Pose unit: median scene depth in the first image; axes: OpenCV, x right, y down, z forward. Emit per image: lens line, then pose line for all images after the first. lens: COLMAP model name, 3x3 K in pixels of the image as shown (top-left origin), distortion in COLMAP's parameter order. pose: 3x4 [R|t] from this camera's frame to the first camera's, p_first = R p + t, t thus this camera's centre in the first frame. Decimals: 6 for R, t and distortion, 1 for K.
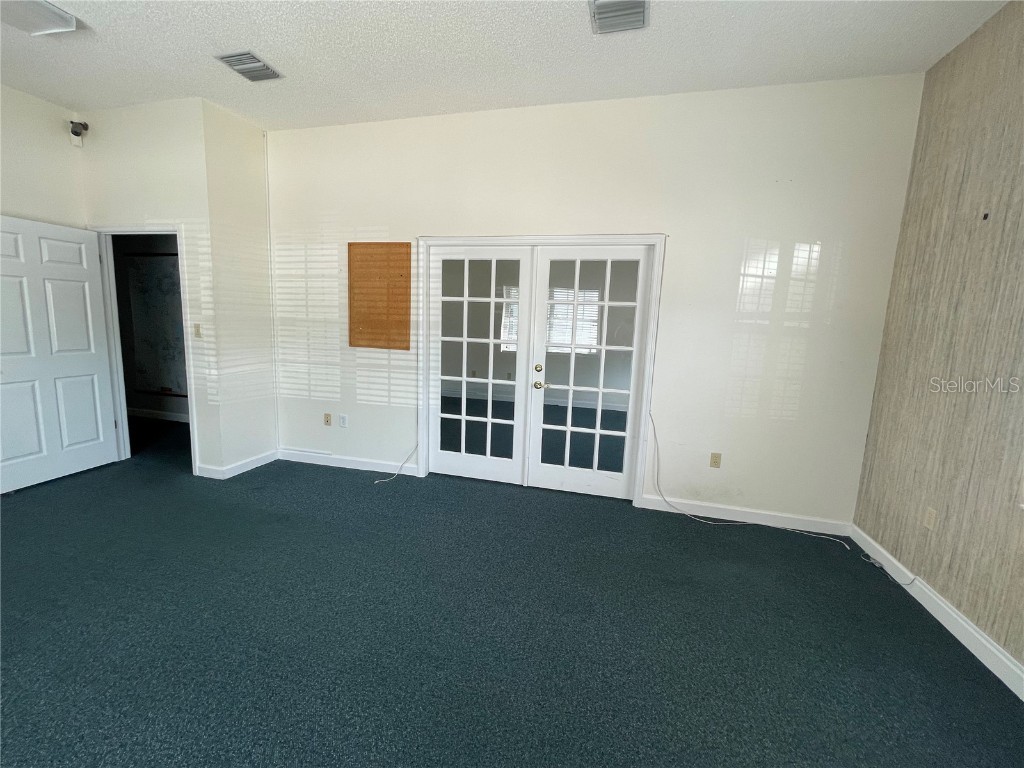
lens RADIAL K [[425.7, 0, 513.3], [0, 425.7, 382.2], [0, 0, 1]] dist [-0.002618, -0.000003]
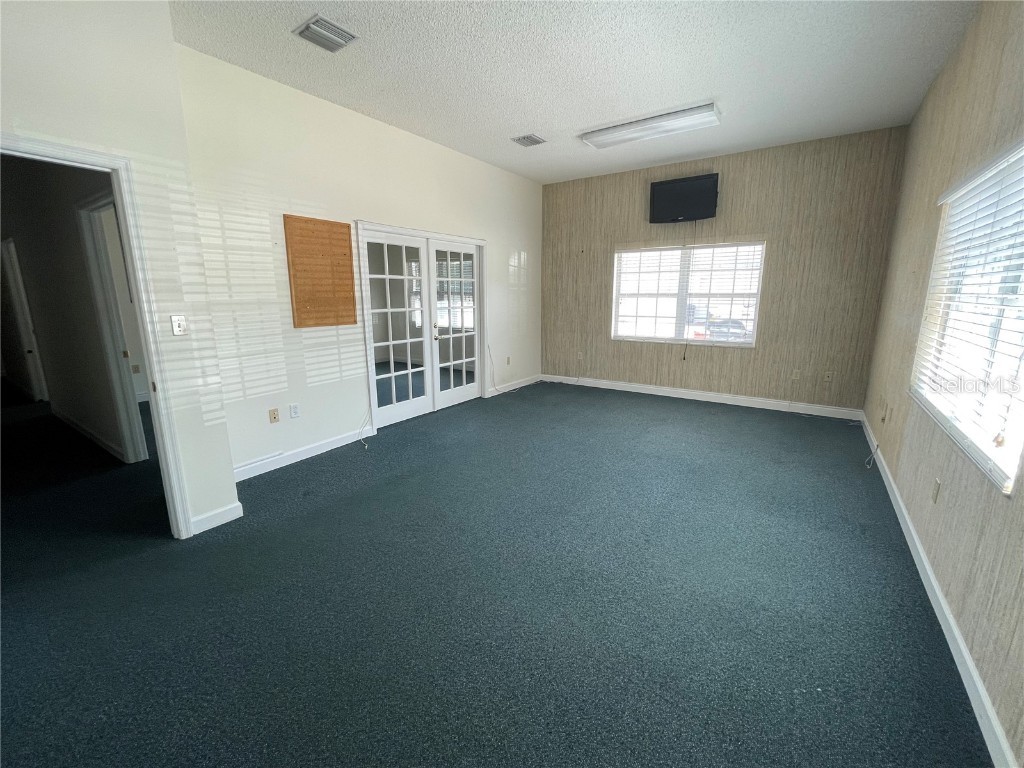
lens RADIAL K [[425.7, 0, 513.3], [0, 425.7, 382.2], [0, 0, 1]] dist [-0.002618, -0.000003]
pose [[0.336413, -0.231283, 0.912872, -1.145155], [0.153665, 0.969861, 0.189093, -0.075038], [-0.929093, 0.076664, 0.361814, 0.241350]]
